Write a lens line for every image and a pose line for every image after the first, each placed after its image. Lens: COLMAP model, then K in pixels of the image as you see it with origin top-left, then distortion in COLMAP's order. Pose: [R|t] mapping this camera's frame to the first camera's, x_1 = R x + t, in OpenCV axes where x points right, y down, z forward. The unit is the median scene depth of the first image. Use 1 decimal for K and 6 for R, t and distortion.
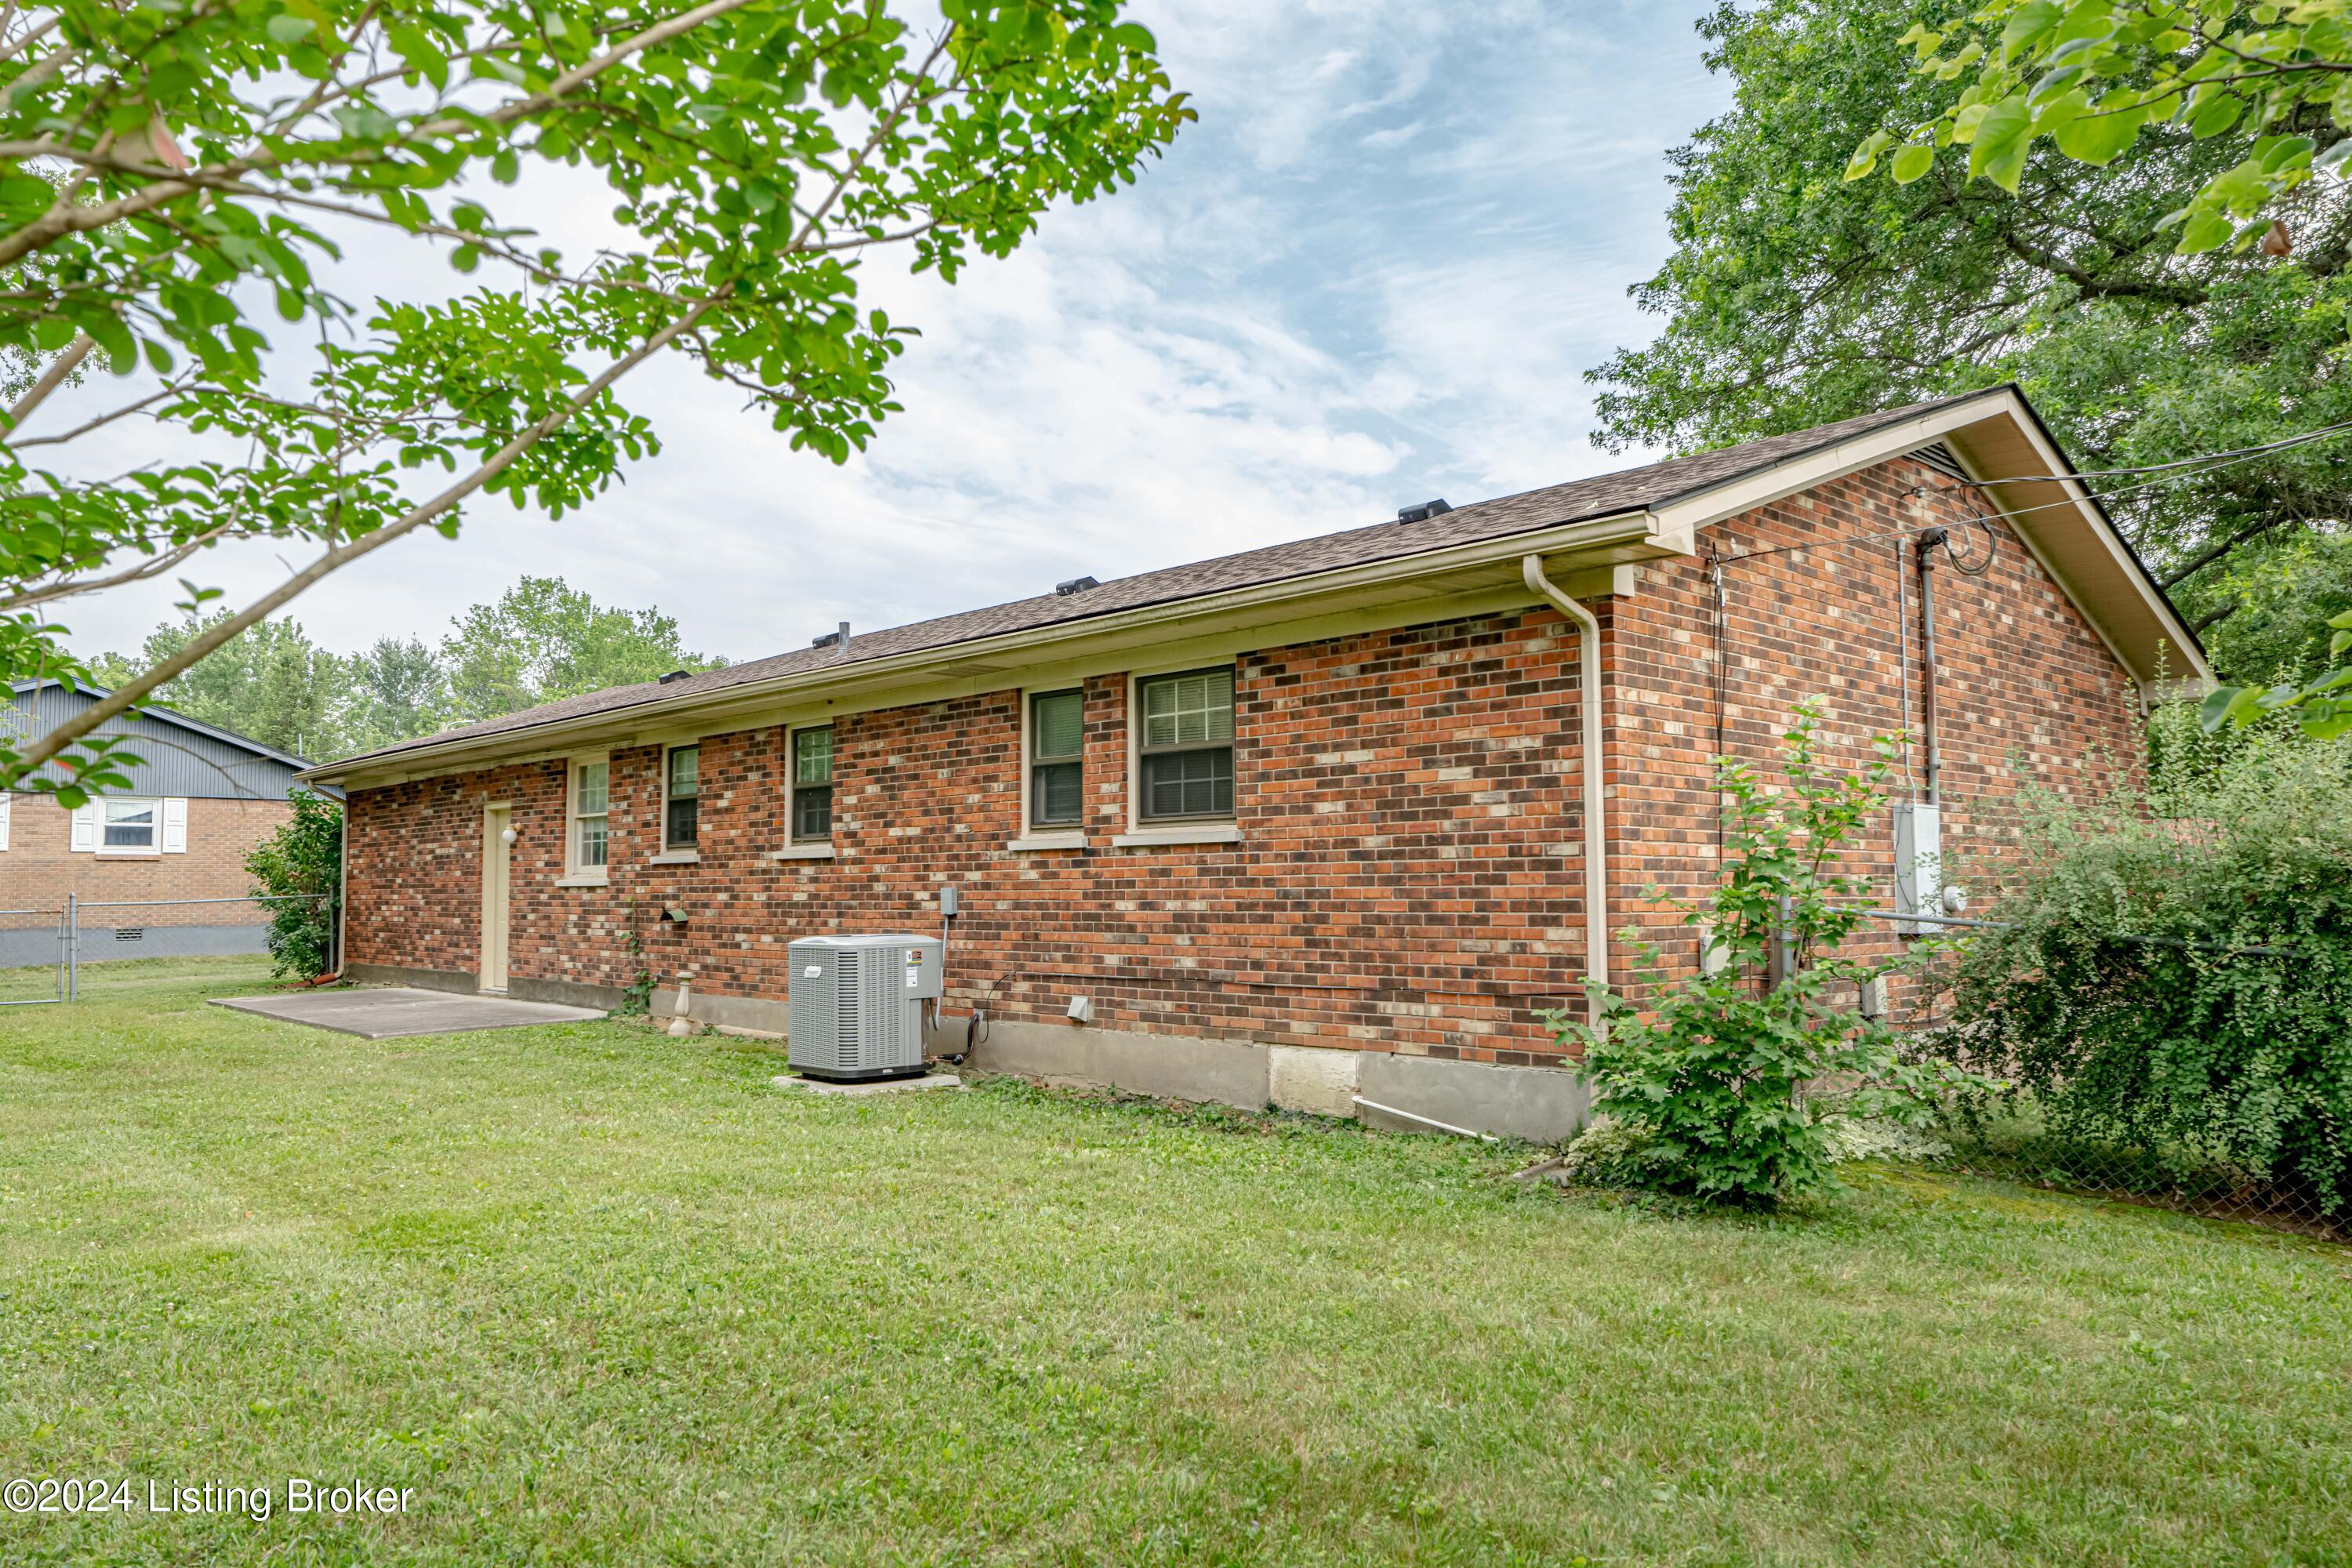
lens RADIAL K [[1713.3, 0, 1171.8], [0, 1713.3, 773.9], [0, 0, 1]] dist [-0.009626, -0.002422]
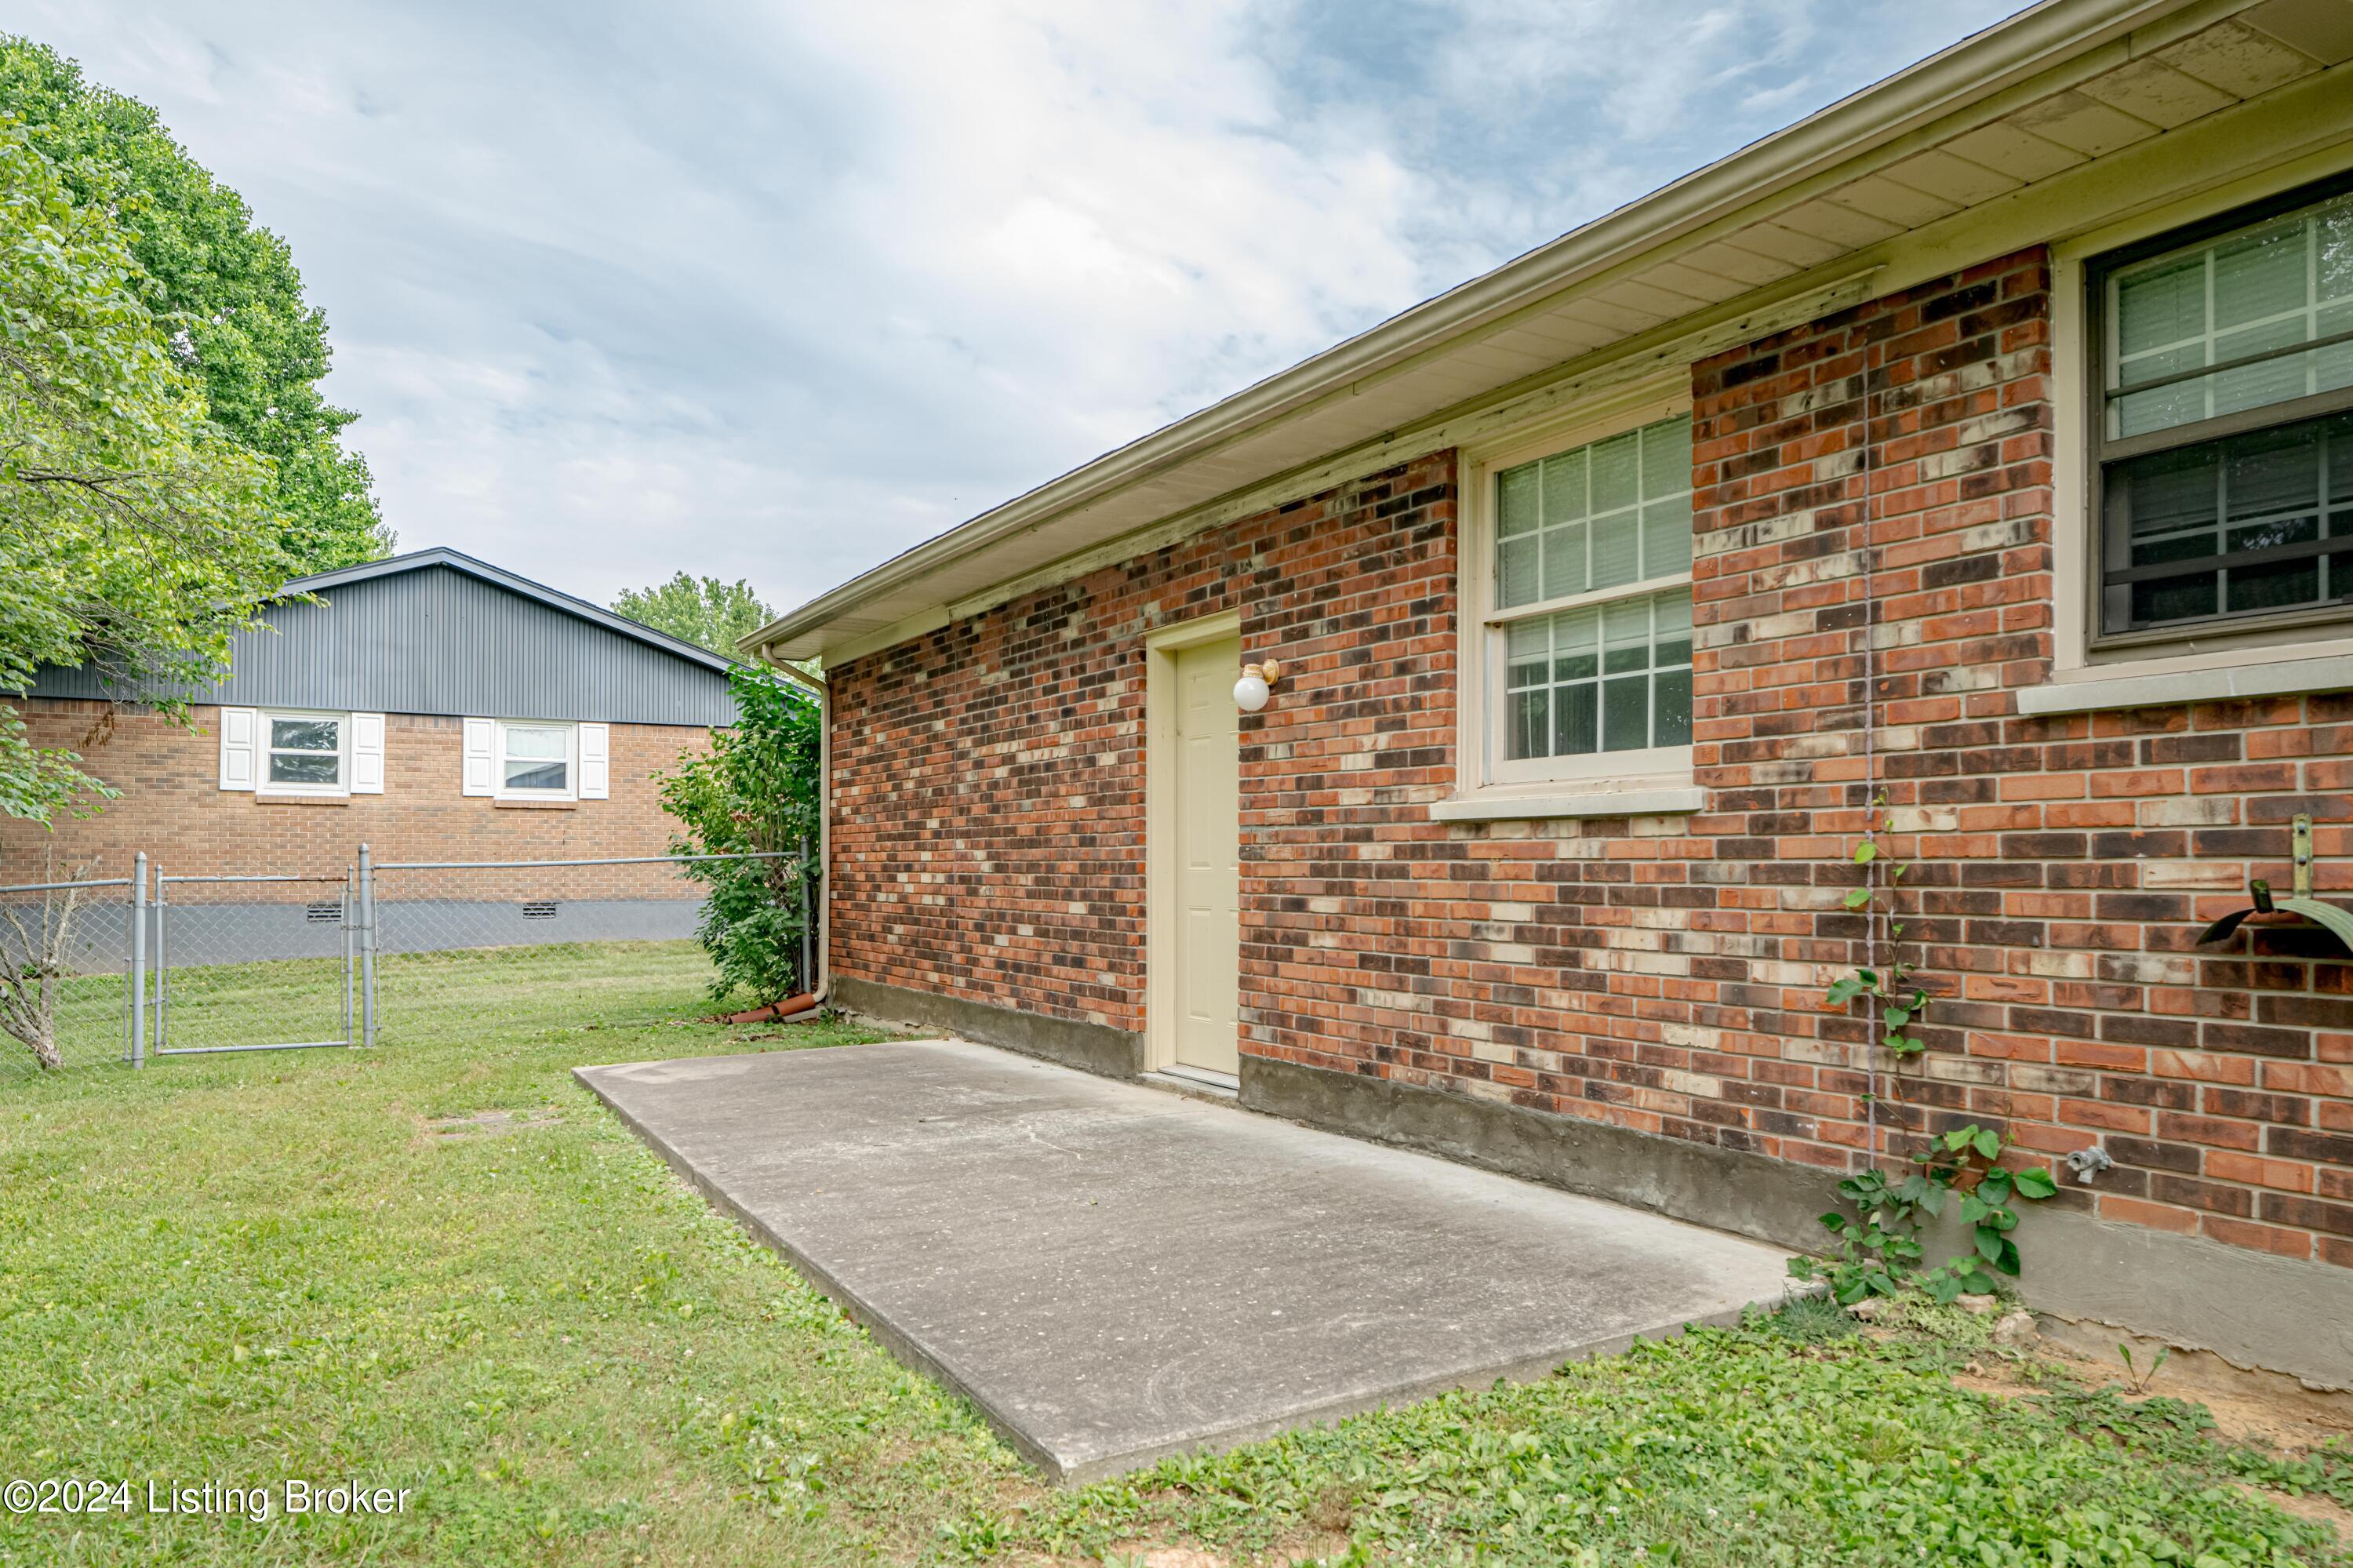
lens RADIAL K [[1548.3, 0, 1179.2], [0, 1548.3, 803.1], [0, 0, 1]] dist [-0.002976, -0.000049]
pose [[0.979053, -0.005833, -0.203524, -0.307378], [0.012291, 0.999460, 0.030481, 0.046240], [0.203236, -0.032344, 0.978595, 0.606251]]
